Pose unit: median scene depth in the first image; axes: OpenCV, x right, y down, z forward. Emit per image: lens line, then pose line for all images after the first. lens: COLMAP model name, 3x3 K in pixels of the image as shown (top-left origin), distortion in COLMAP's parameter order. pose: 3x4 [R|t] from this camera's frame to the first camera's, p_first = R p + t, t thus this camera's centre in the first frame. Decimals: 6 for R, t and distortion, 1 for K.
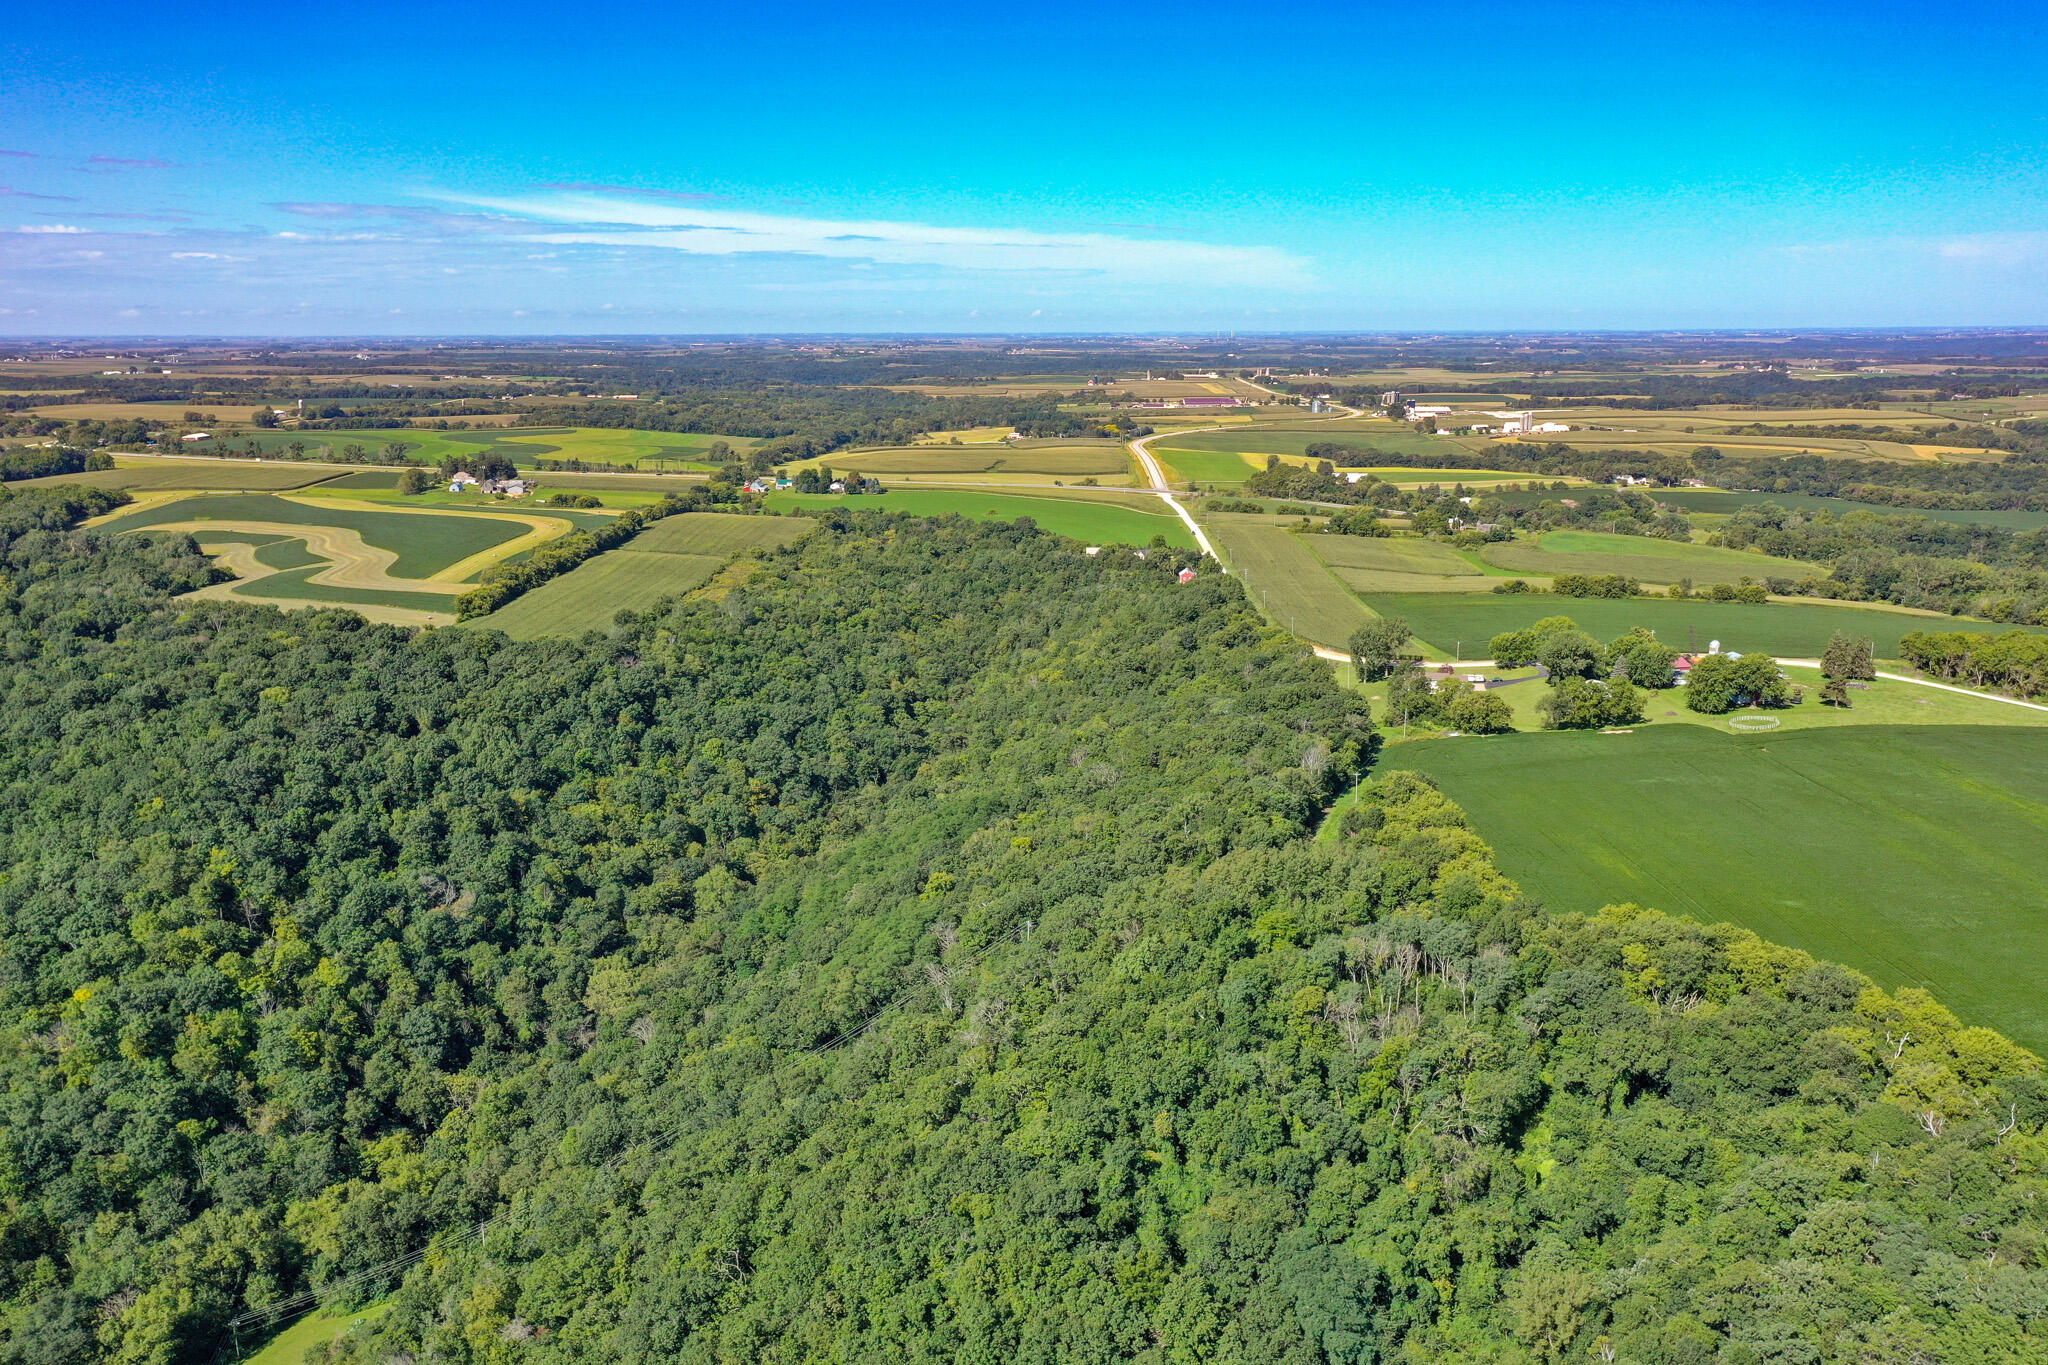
lens RADIAL K [[1612.8, 0, 1024.0], [0, 1612.8, 682.5], [0, 0, 1]] dist [0.007926, 0.009465]
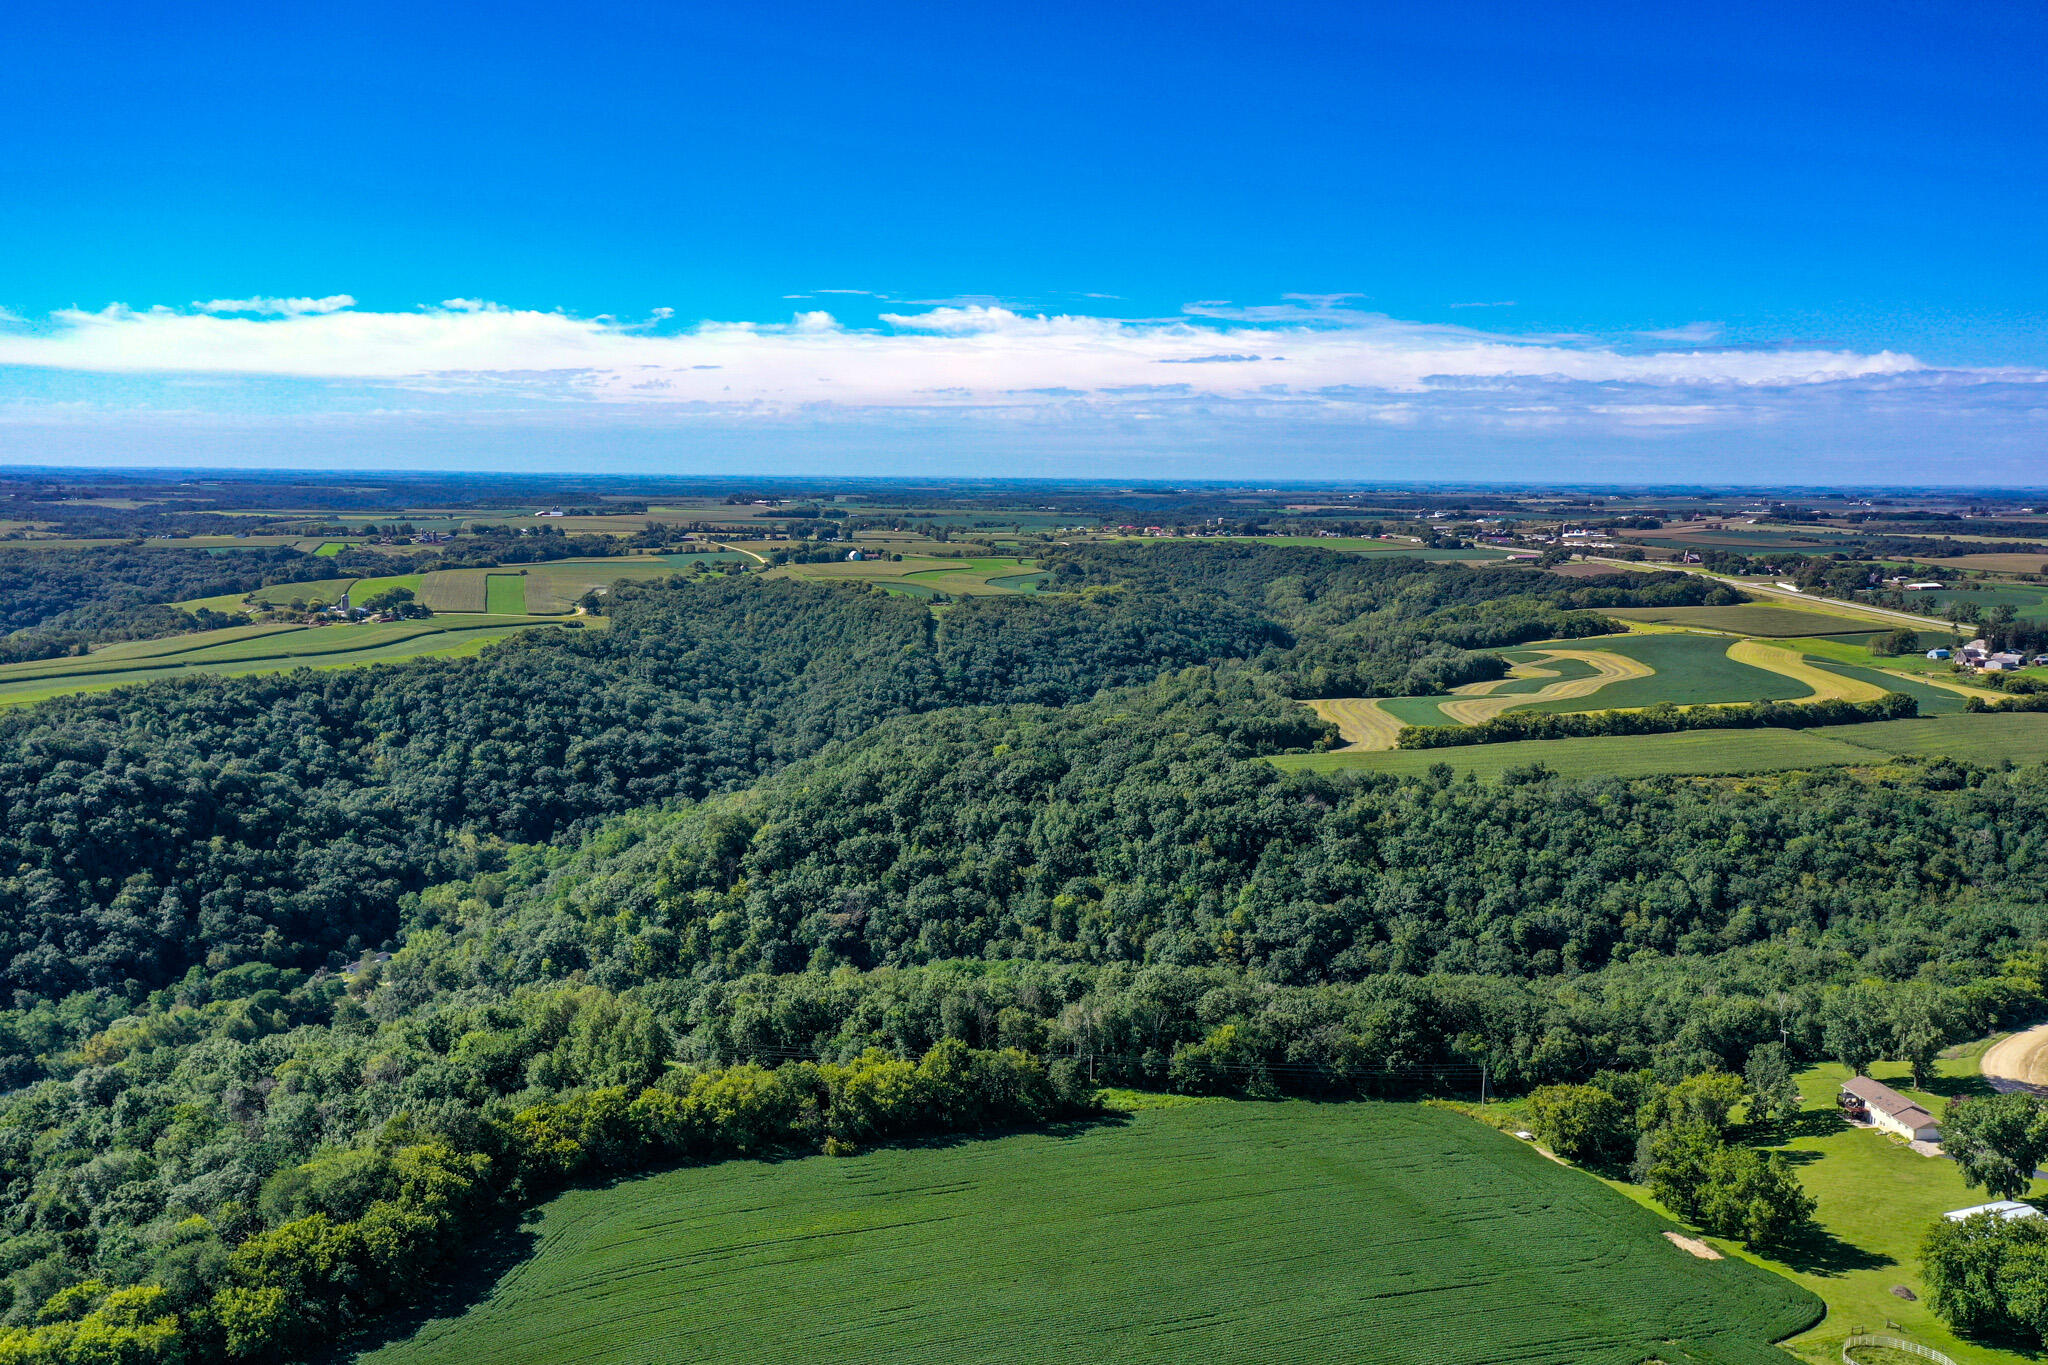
lens RADIAL K [[1629.3, 0, 1021.4], [0, 1629.3, 679.6], [0, 0, 1]] dist [0.020648, -0.000240]
pose [[0.305439, 0.122642, -0.944281, 0.212668], [-0.210769, 0.975780, 0.058558, -0.035697], [0.928592, 0.181139, 0.323890, 0.168602]]
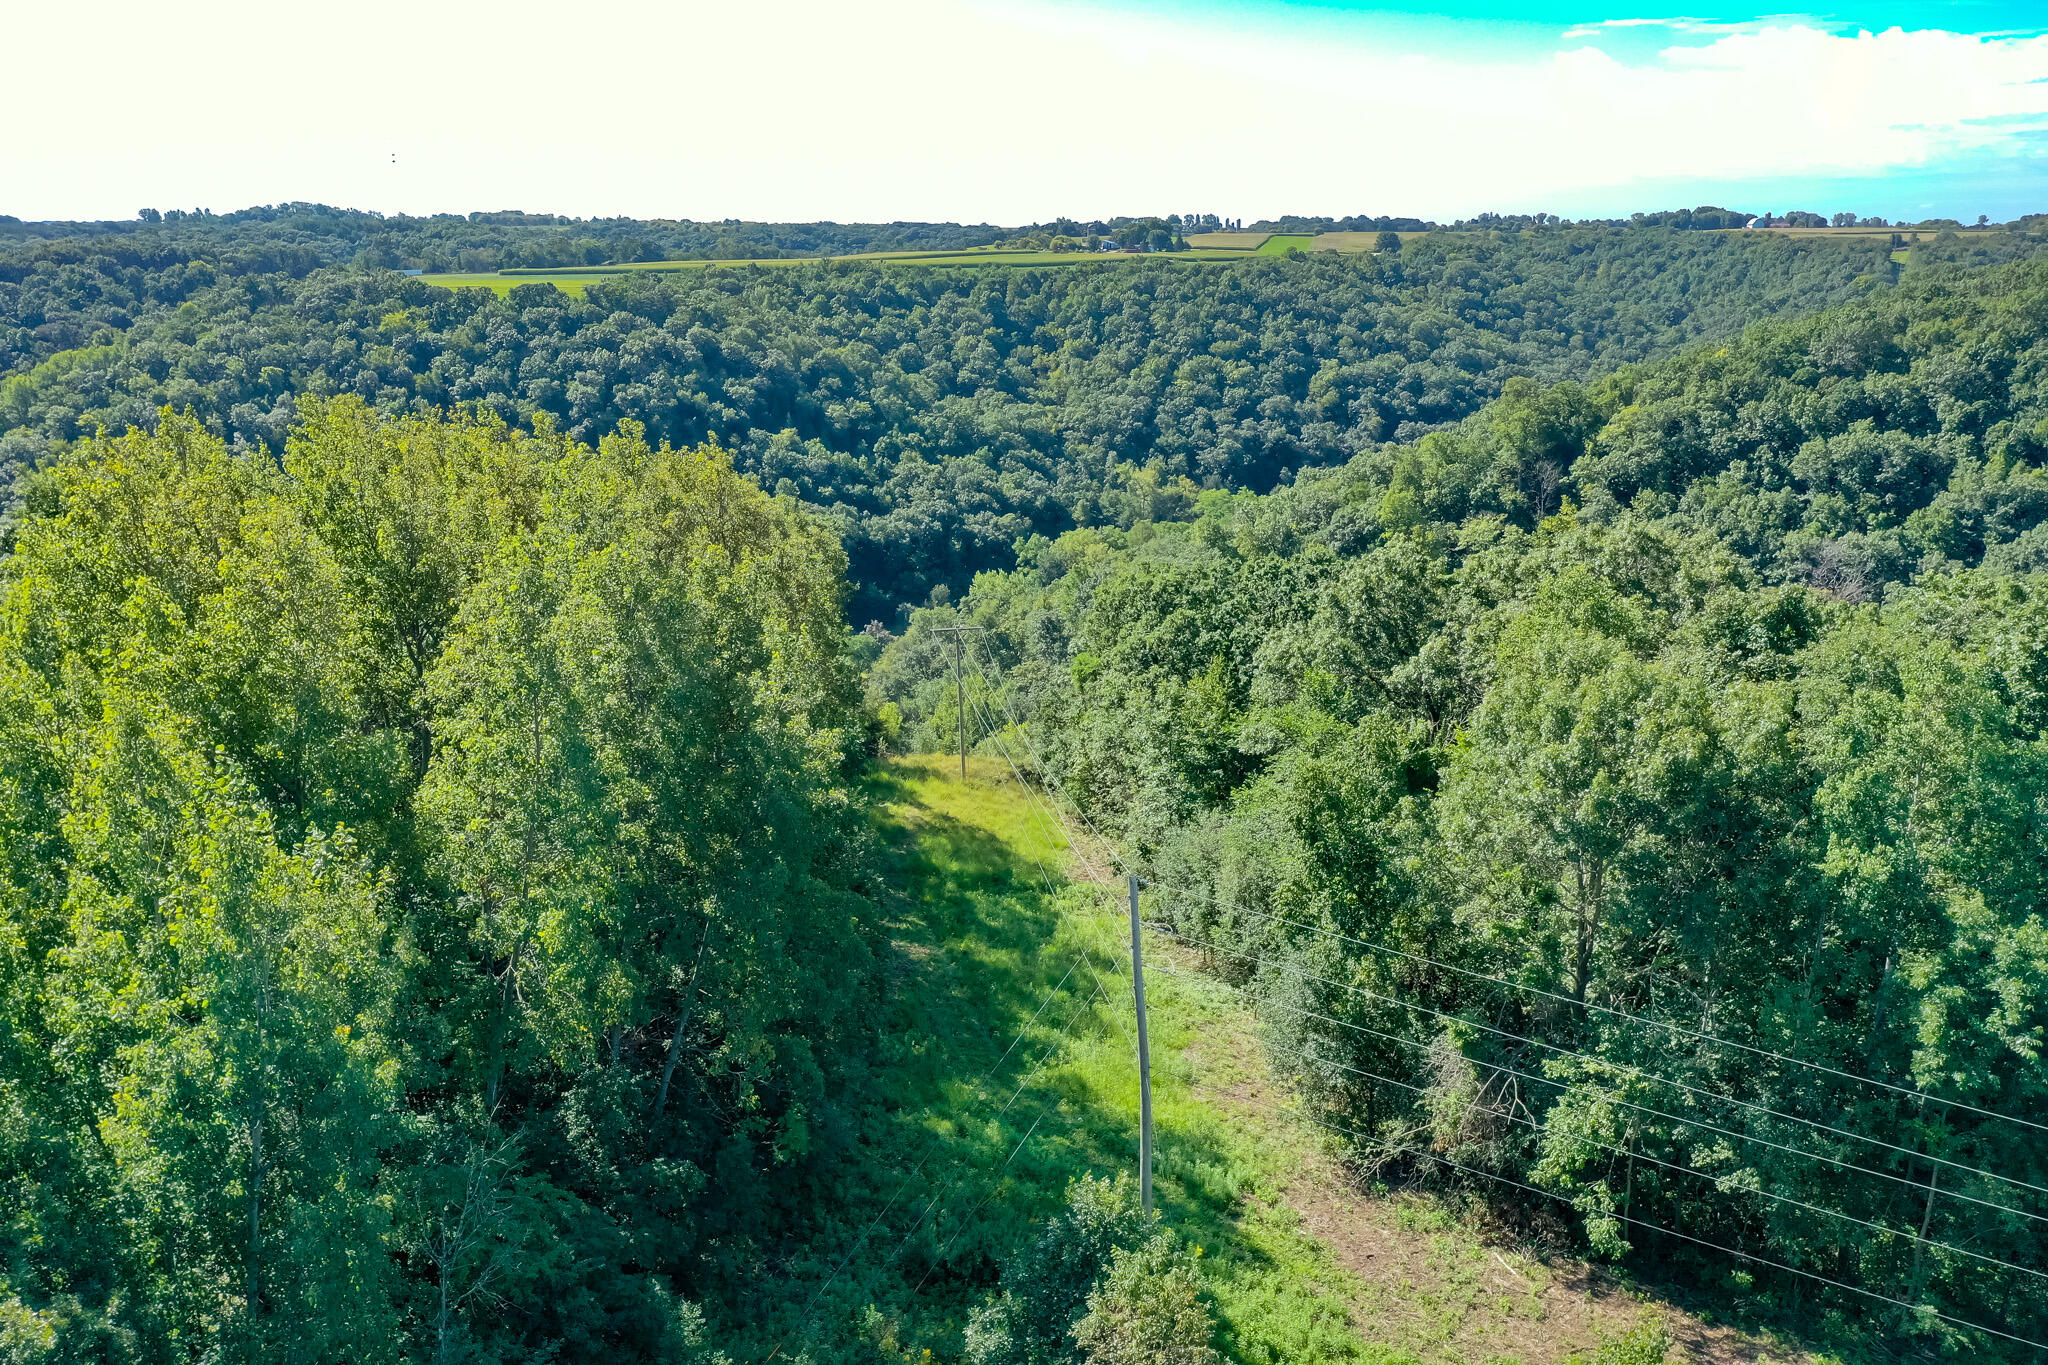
lens RADIAL K [[1623.6, 0, 1026.5], [0, 1623.6, 678.8], [0, 0, 1]] dist [0.010864, 0.007955]
pose [[-0.183210, 0.257722, -0.948690, 0.051649], [-0.205414, 0.933687, 0.293315, 0.014567], [0.961374, 0.248612, -0.118121, 0.202539]]
